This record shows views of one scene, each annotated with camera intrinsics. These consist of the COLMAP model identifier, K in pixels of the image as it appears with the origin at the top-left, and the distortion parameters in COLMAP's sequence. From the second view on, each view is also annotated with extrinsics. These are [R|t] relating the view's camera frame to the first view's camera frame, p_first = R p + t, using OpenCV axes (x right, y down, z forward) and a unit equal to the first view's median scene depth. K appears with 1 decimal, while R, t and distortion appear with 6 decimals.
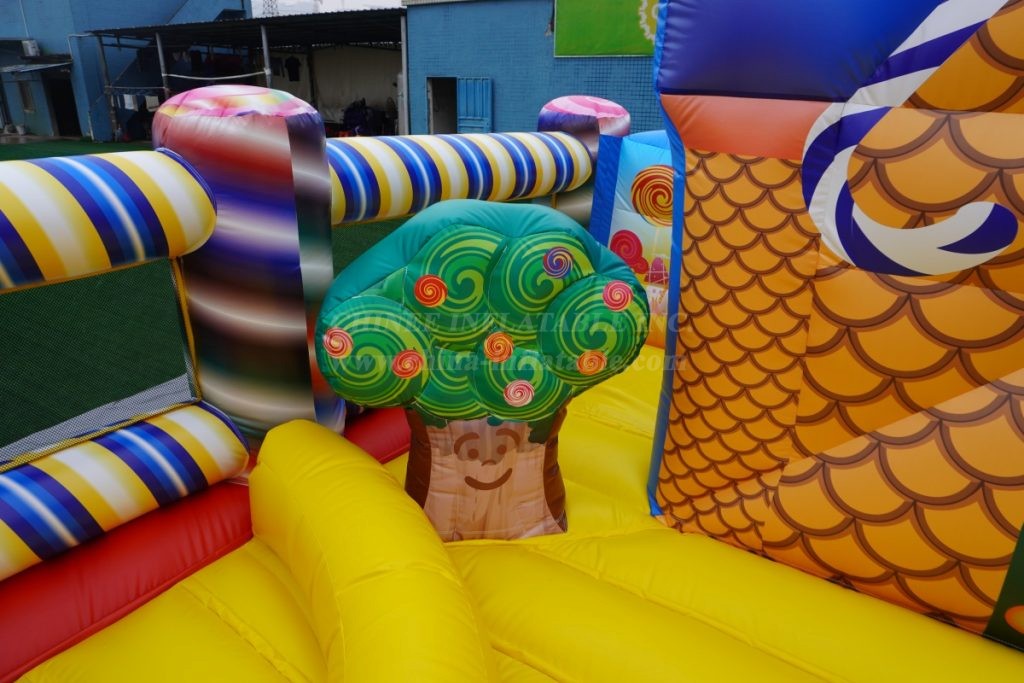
lens RADIAL K [[685.1, 0, 512.0], [0, 685.1, 341.5], [0, 0, 1]] dist [-0.020039, -0.000278]
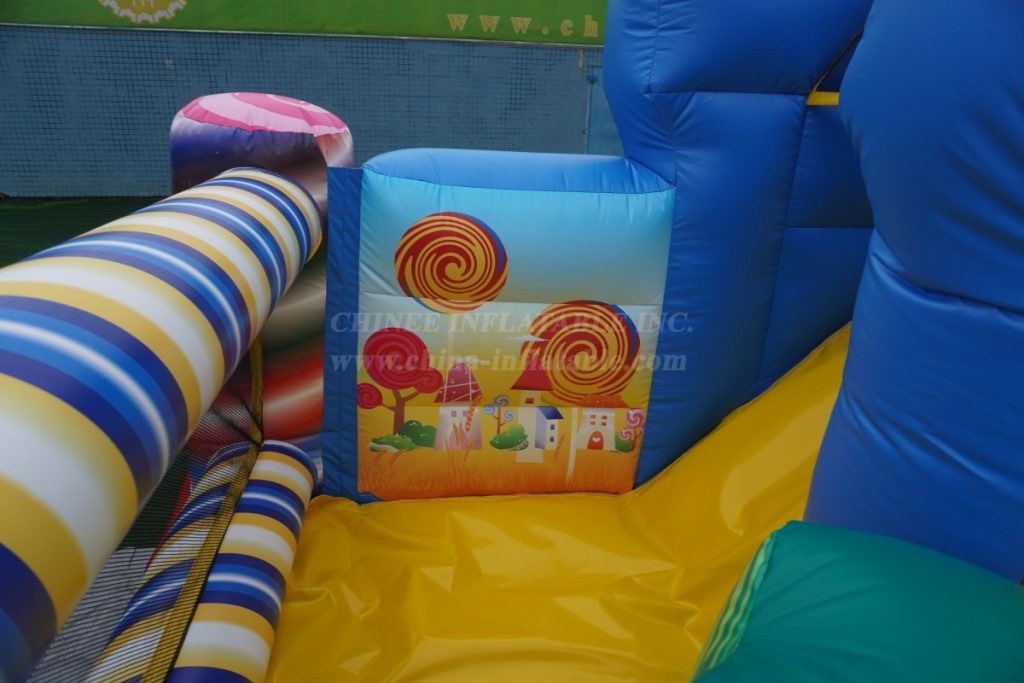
lens RADIAL K [[685.1, 0, 512.0], [0, 685.1, 341.5], [0, 0, 1]] dist [-0.020039, -0.000278]
pose [[0.733377, -0.233122, 0.638601, -0.132554], [0.218070, 0.970396, 0.103809, -0.192166], [-0.643897, 0.063128, 0.762504, 0.504128]]
